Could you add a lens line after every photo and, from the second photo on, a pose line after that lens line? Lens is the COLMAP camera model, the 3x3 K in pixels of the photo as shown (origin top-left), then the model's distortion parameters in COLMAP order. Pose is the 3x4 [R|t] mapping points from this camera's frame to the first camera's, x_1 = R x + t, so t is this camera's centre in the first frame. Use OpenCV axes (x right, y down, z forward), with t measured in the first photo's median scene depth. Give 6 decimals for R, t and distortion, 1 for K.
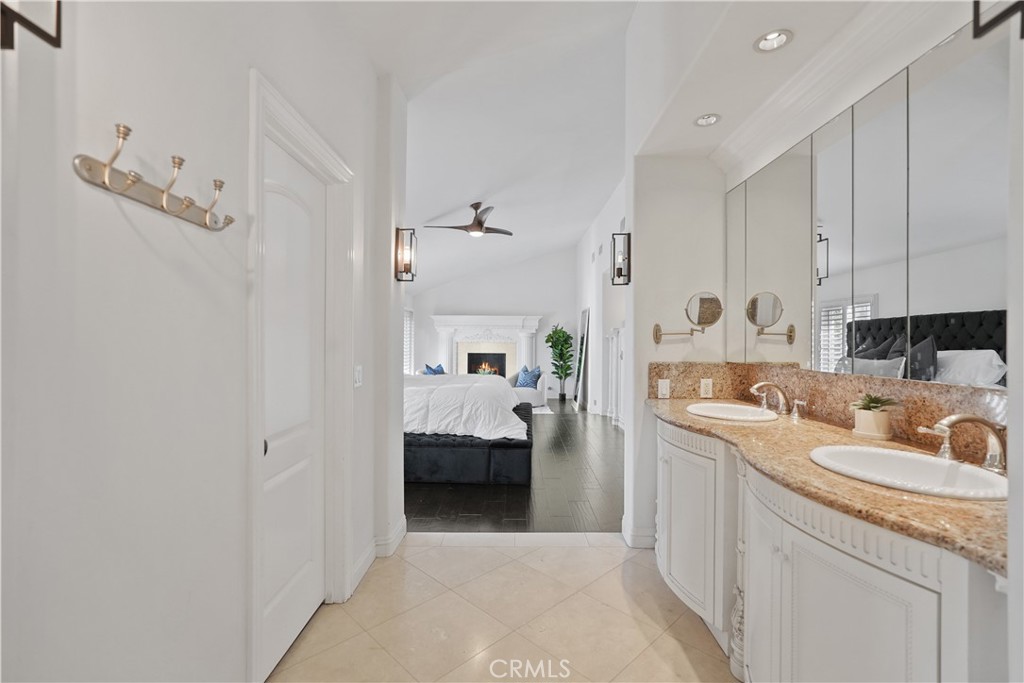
lens RADIAL K [[458.3, 0, 512.0], [0, 458.3, 341.5], [0, 0, 1]] dist [0.003478, 0.000575]
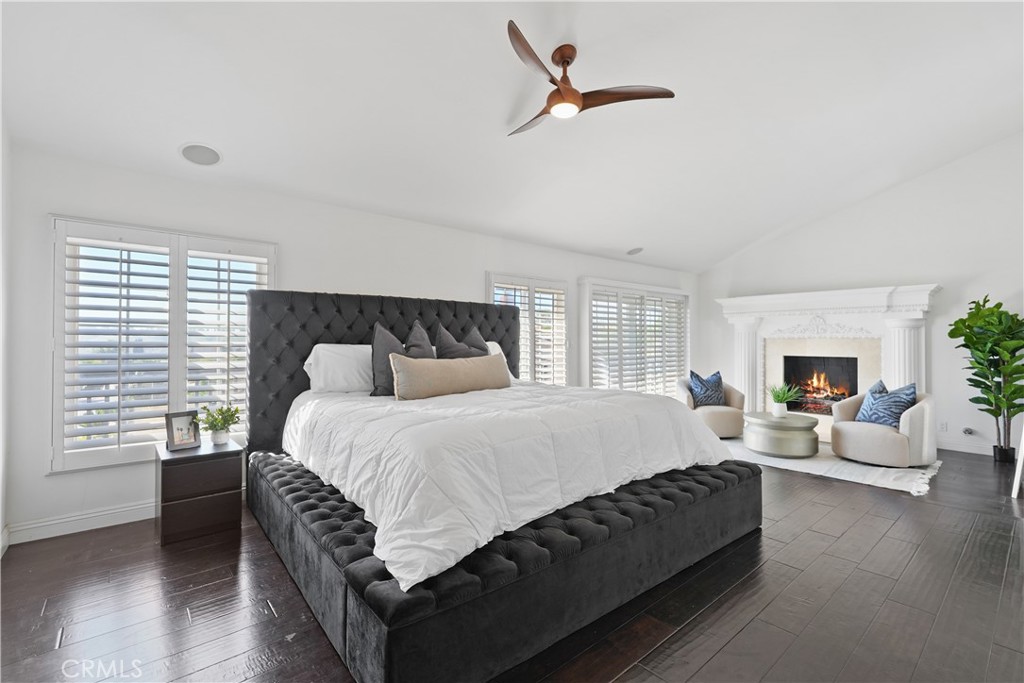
lens RADIAL K [[471.7, 0, 512.0], [0, 471.7, 341.5], [0, 0, 1]] dist [0.000080, 0.000215]
pose [[0.665459, -0.006278, -0.746408, 0.137559], [0.001977, 0.999976, -0.006648, 0.009448], [0.746432, 0.002948, 0.665455, 0.313062]]
